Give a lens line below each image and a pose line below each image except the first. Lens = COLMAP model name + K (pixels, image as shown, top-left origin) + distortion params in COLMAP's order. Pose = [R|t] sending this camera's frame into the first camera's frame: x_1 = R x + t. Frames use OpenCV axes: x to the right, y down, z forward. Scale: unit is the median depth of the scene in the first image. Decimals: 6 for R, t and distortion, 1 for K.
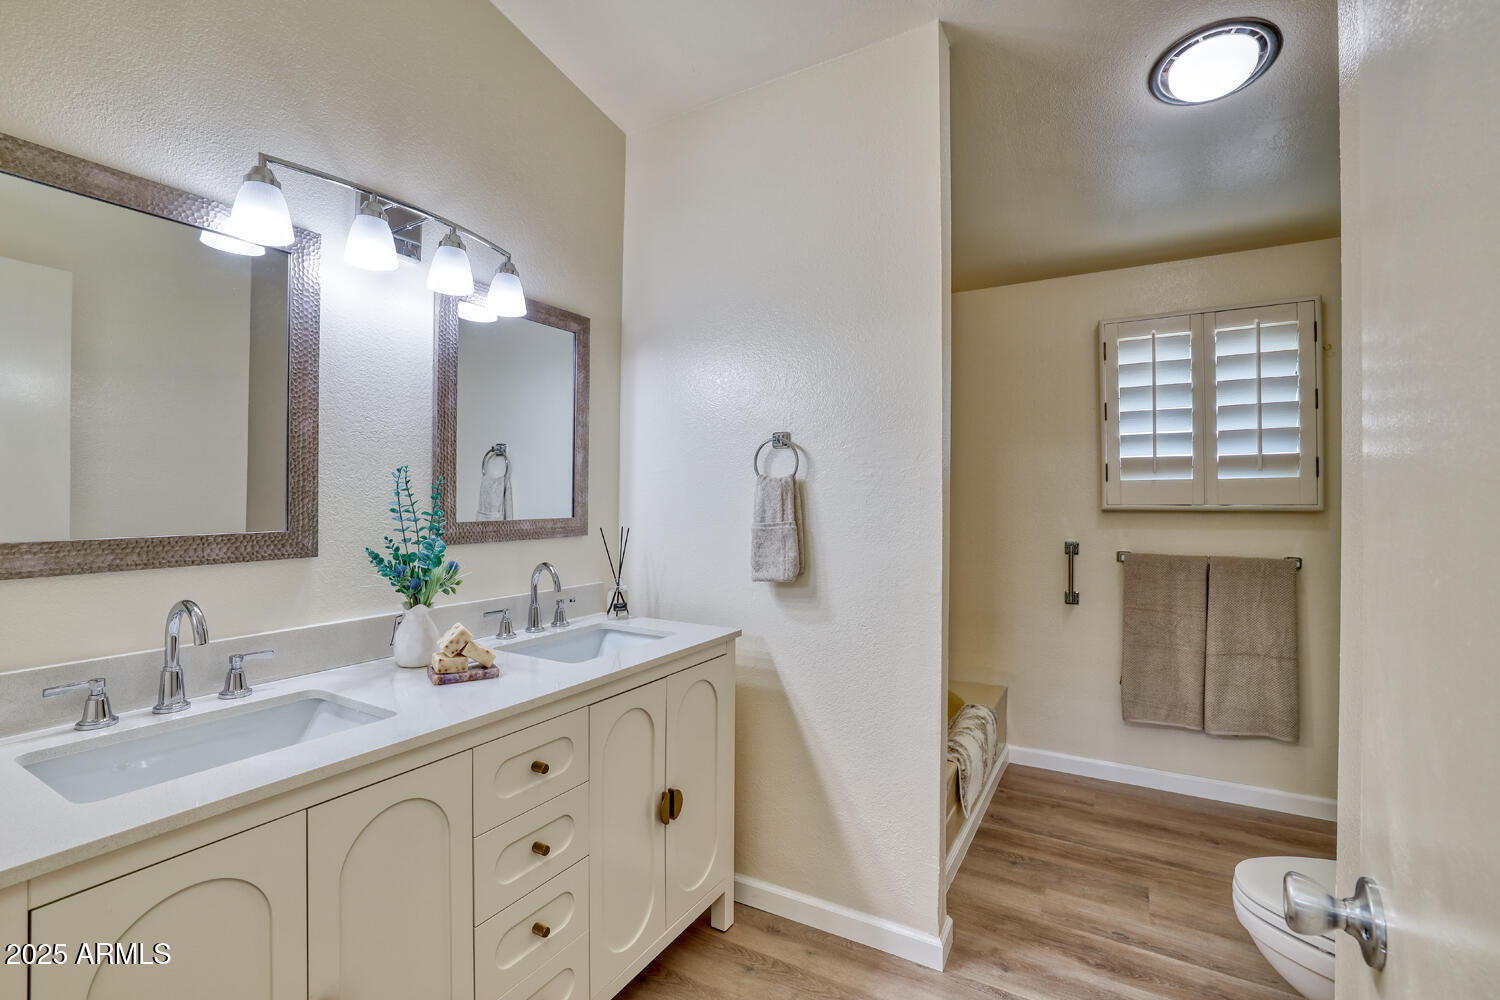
lens RADIAL K [[654.1, 0, 751.8], [0, 654.1, 491.9], [0, 0, 1]] dist [-0.031092, 0.000209]
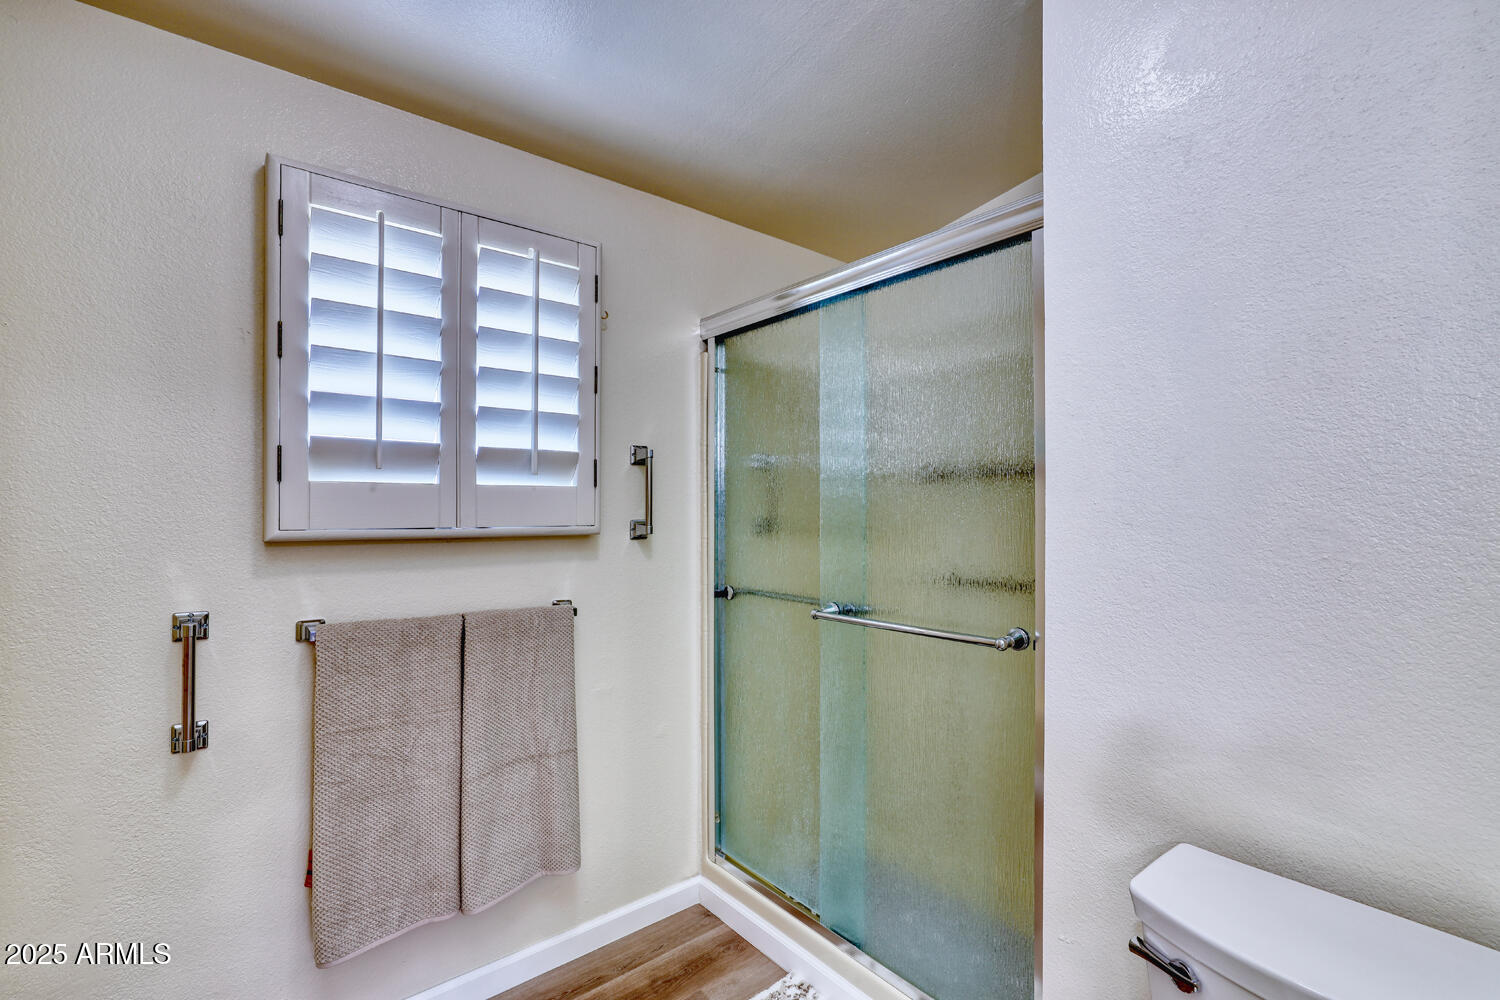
lens RADIAL K [[654.1, 0, 752.5], [0, 654.1, 500.7], [0, 0, 1]] dist [-0.031092, 0.000209]
pose [[0.334480, 0.021226, 0.942164, 0.226644], [-0.003000, 0.999765, -0.021459, 0.007999], [-0.942398, 0.004351, 0.334465, 0.535142]]
